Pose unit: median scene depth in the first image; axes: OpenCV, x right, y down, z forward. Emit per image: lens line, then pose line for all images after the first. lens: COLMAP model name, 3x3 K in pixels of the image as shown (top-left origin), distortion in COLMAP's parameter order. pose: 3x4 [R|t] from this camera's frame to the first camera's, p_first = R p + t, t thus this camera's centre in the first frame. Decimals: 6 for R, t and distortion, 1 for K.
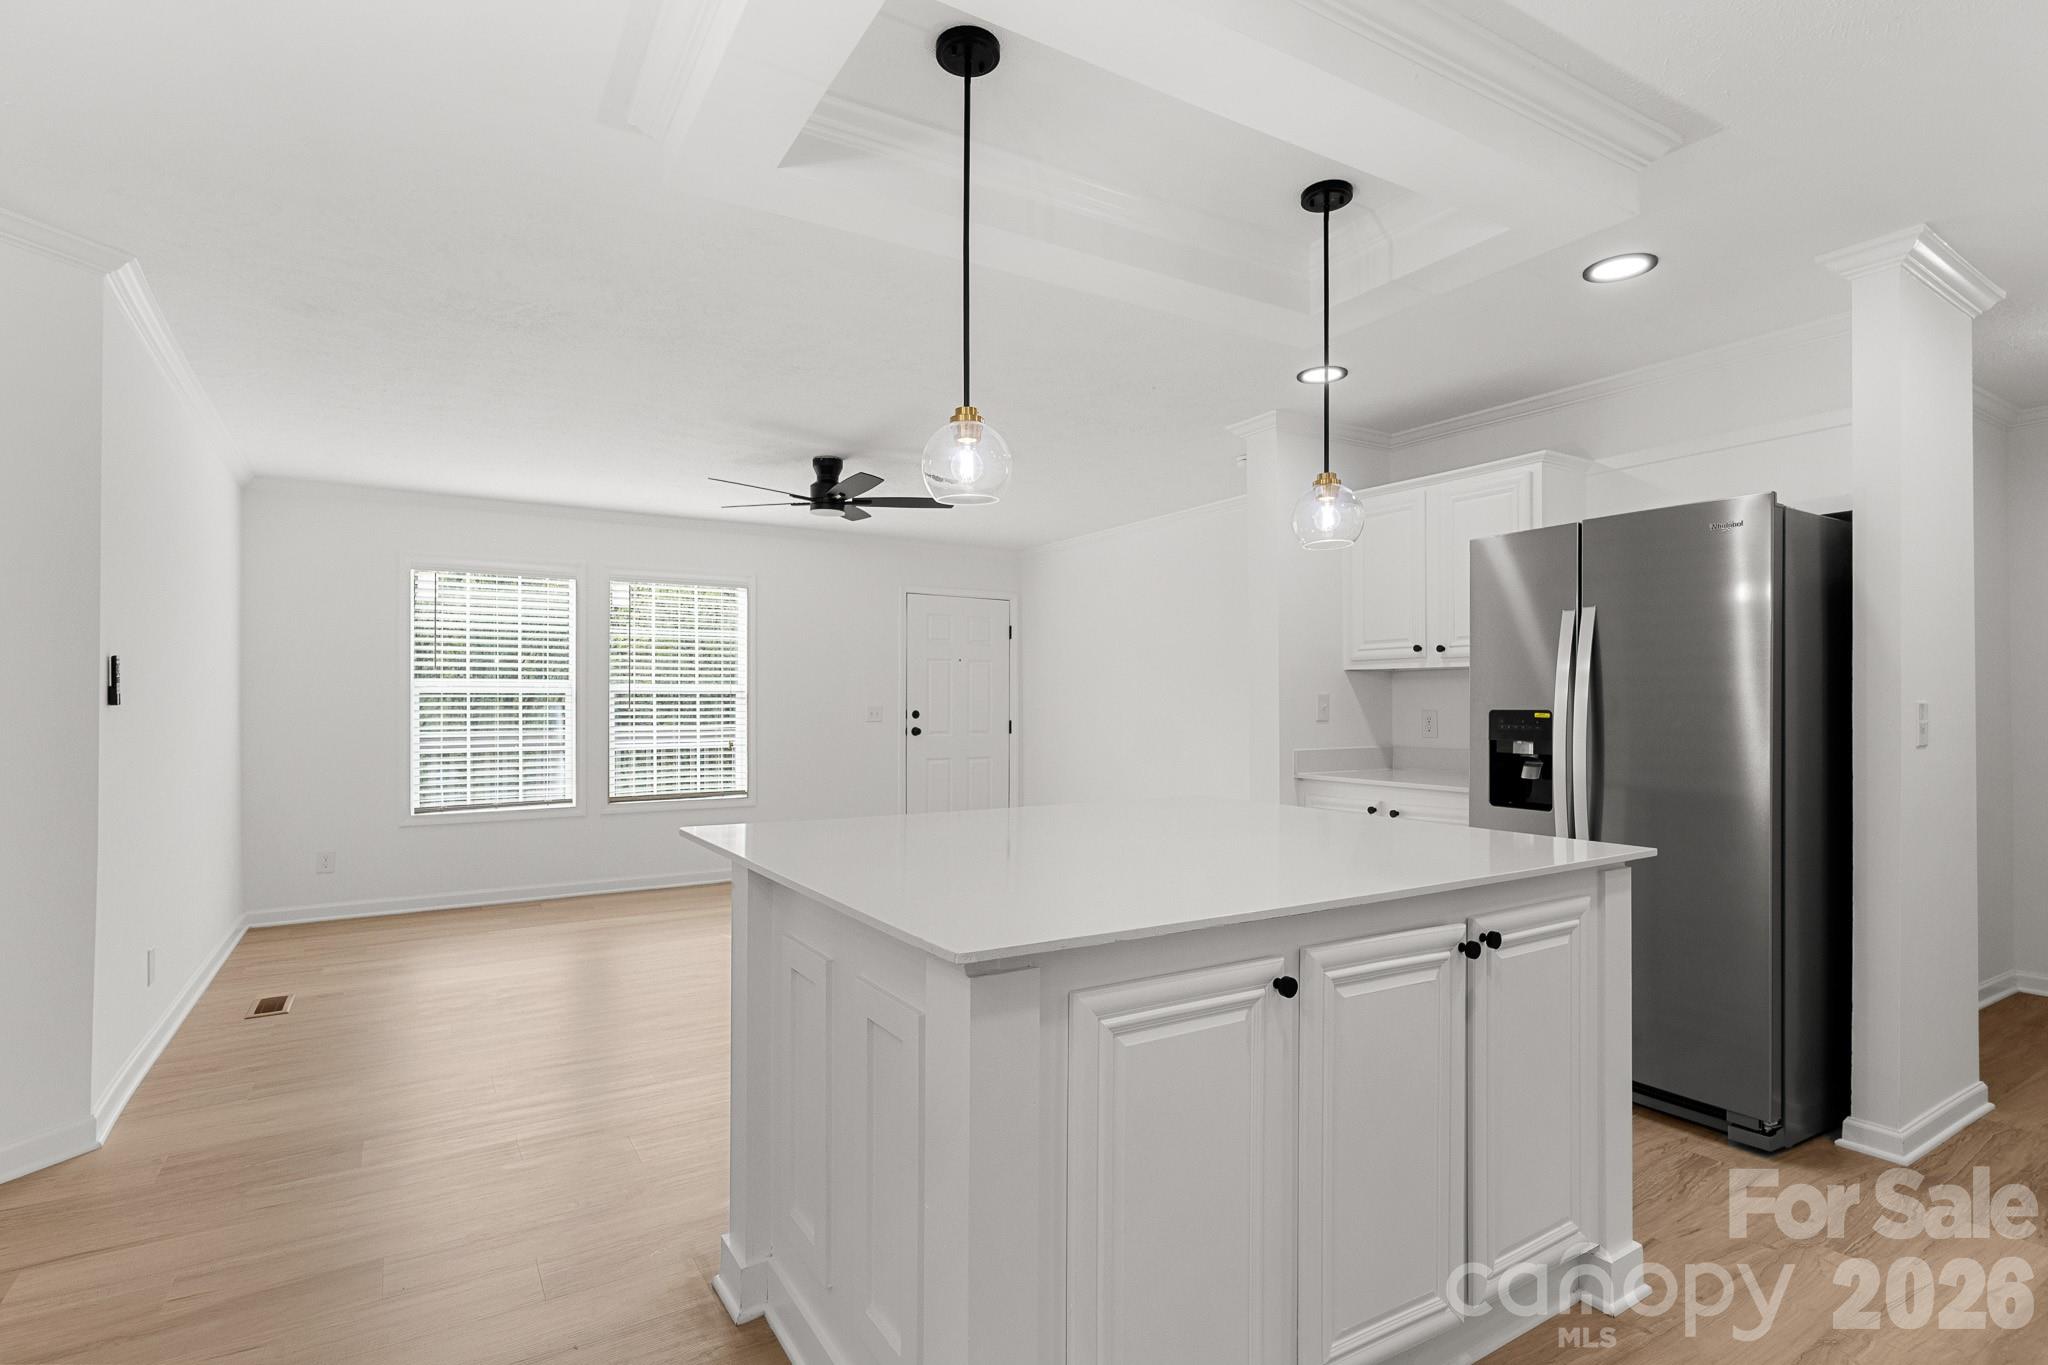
lens RADIAL K [[992.6, 0, 1032.4], [0, 992.6, 699.1], [0, 0, 1]] dist [-0.000159, 0.000051]
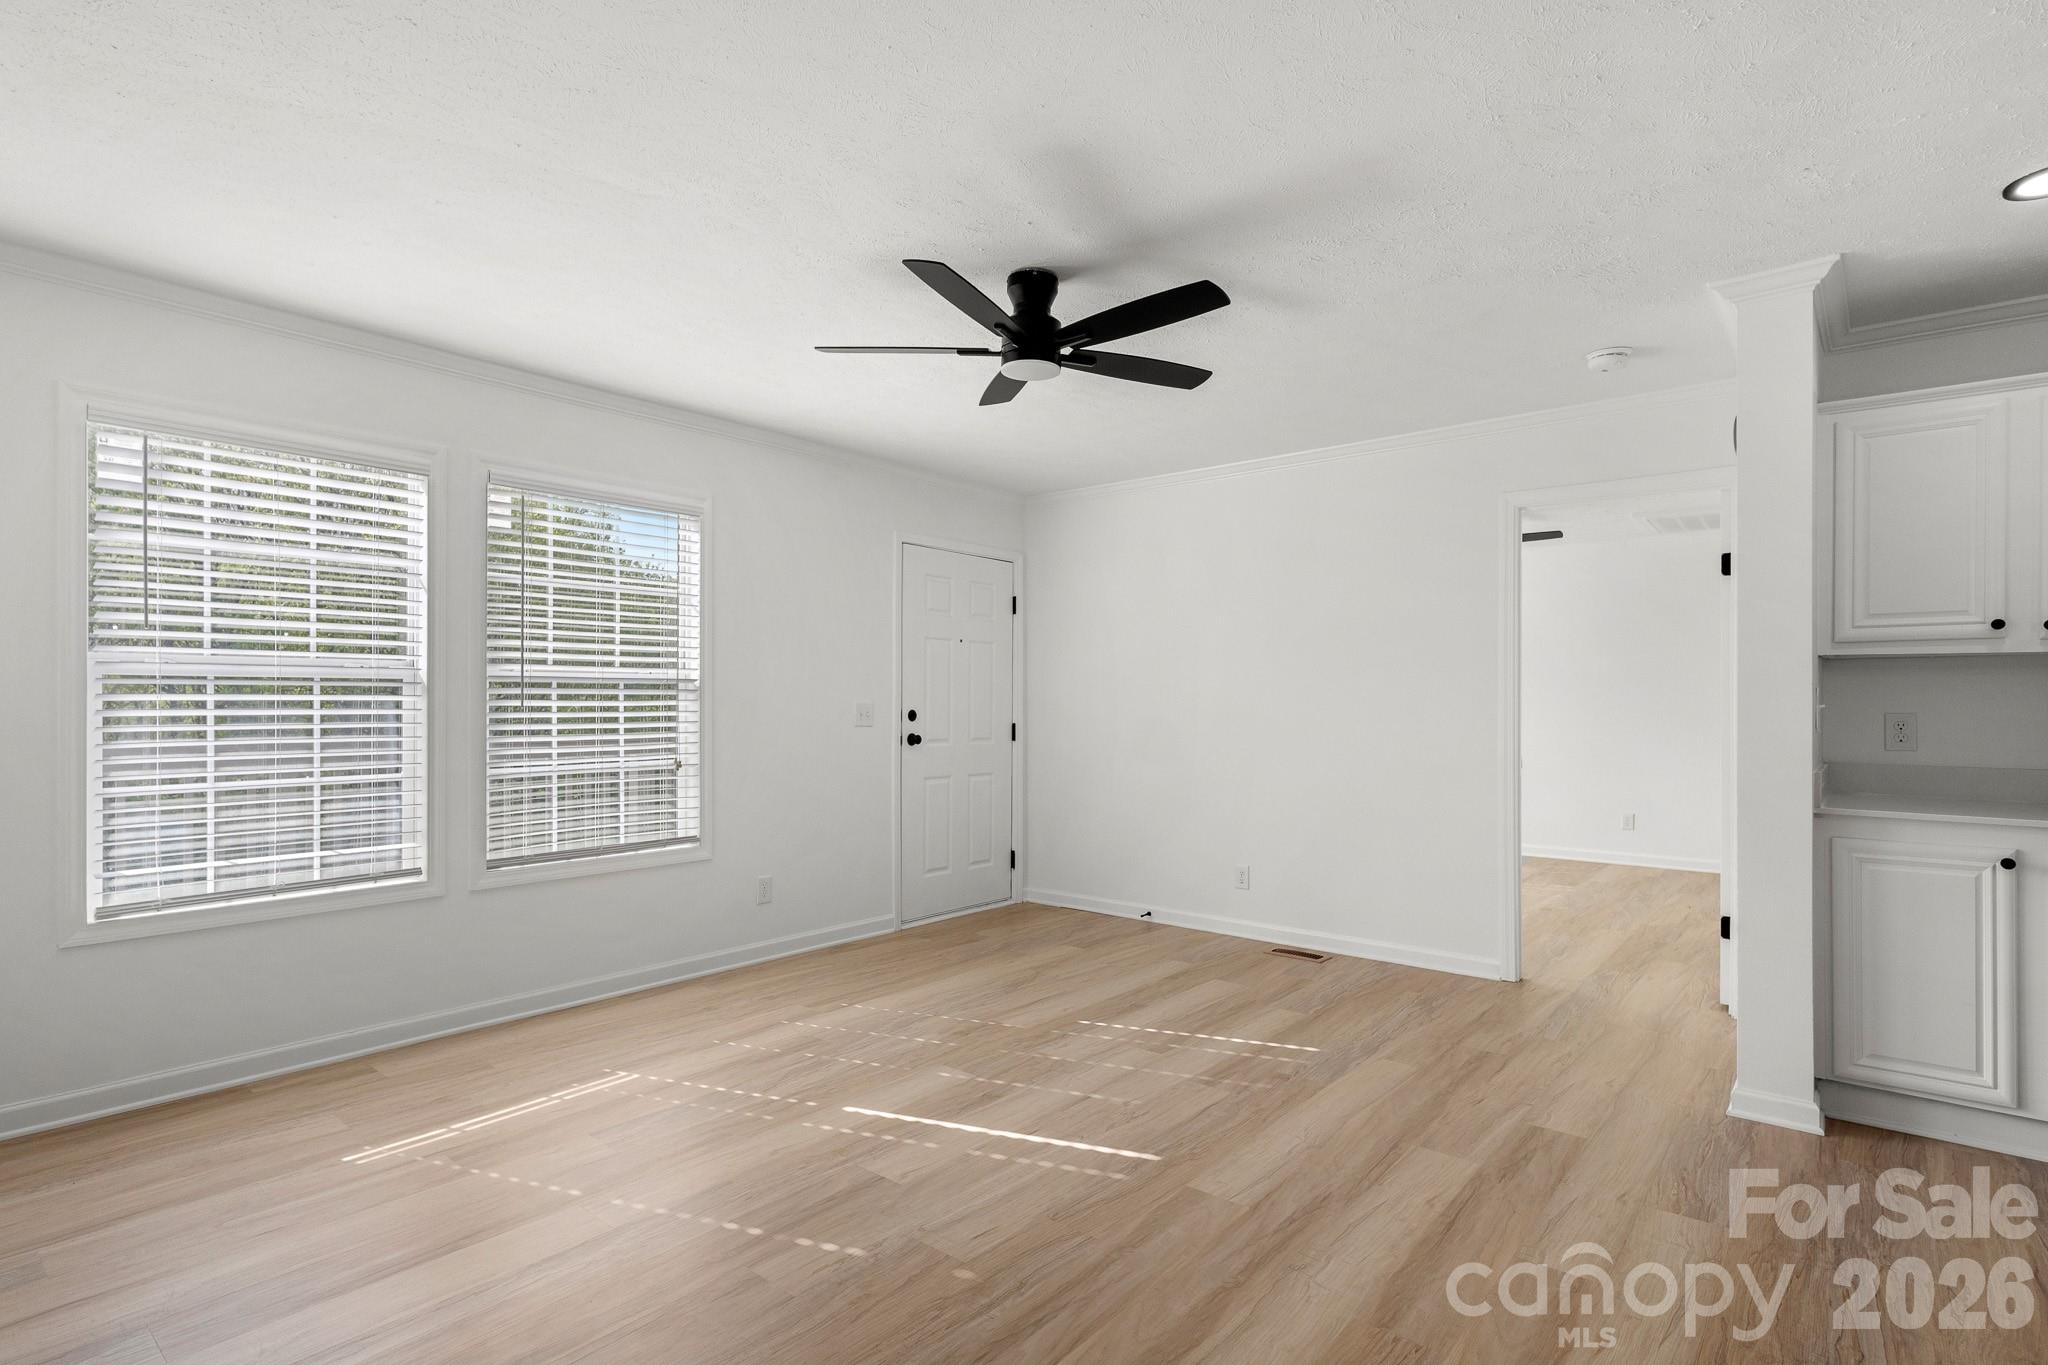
lens RADIAL K [[1007.9, 0, 1032.2], [0, 1007.9, 701.8], [0, 0, 1]] dist [0.003403, 0.000593]
pose [[0.951995, 0.003876, 0.306090, -0.327930], [-0.005599, 0.999973, 0.004754, 0.002288], [-0.306063, -0.006239, 0.951991, 0.373395]]
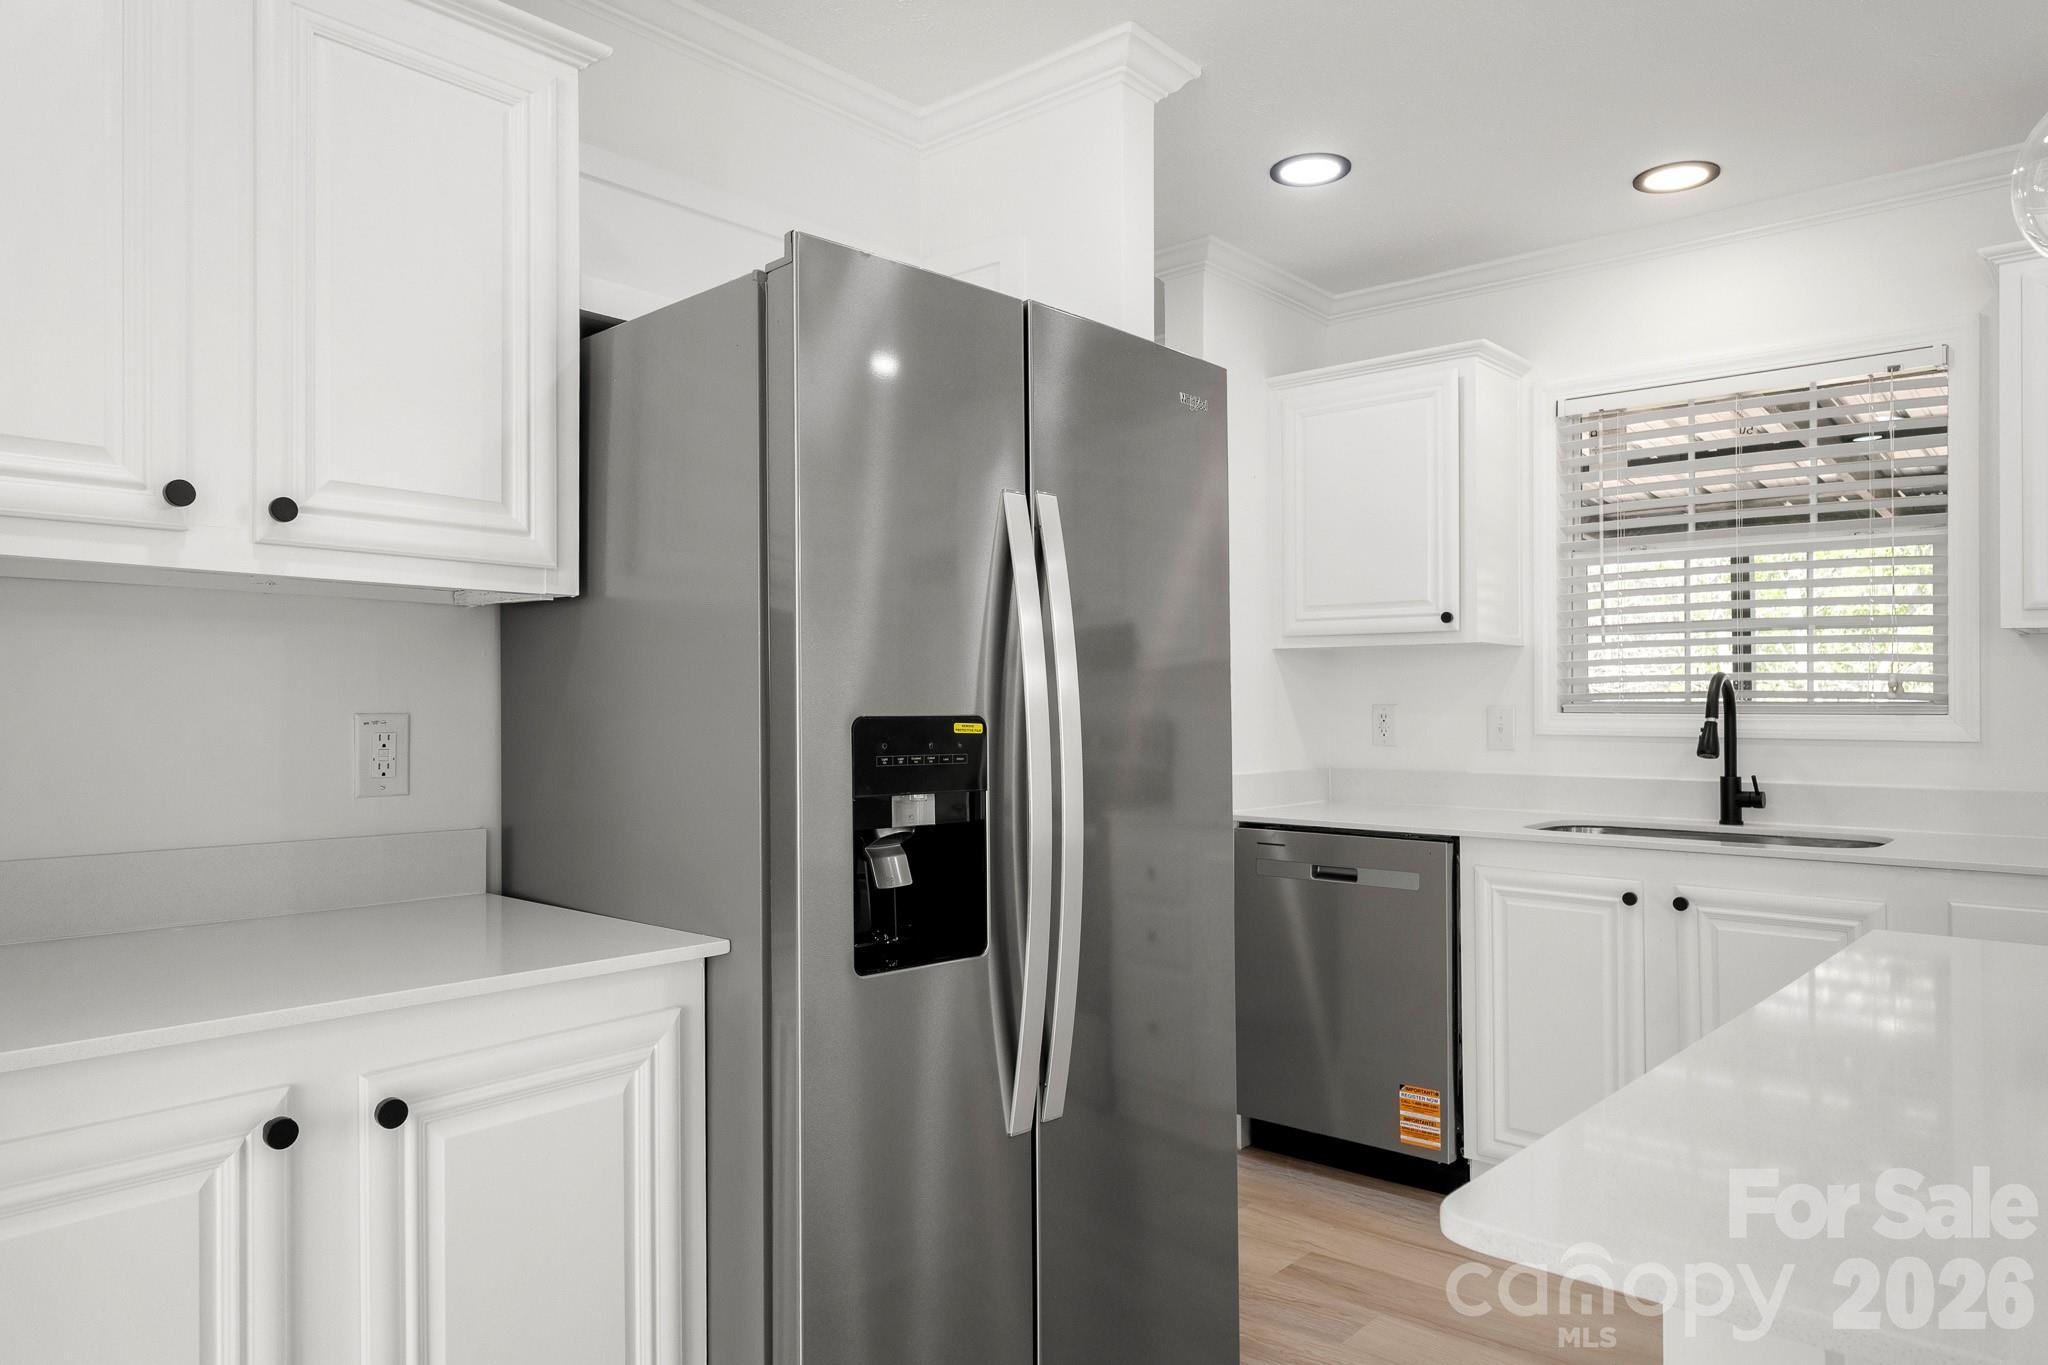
lens RADIAL K [[1335.1, 0, 1021.8], [0, 1335.1, 703.0], [0, 0, 1]] dist [0.005201, 0.001608]
pose [[-0.279919, 0.003382, 0.960018, -0.016587], [-0.003459, 0.999984, -0.004532, 0.004544], [-0.960017, -0.004590, -0.279903, 0.616563]]
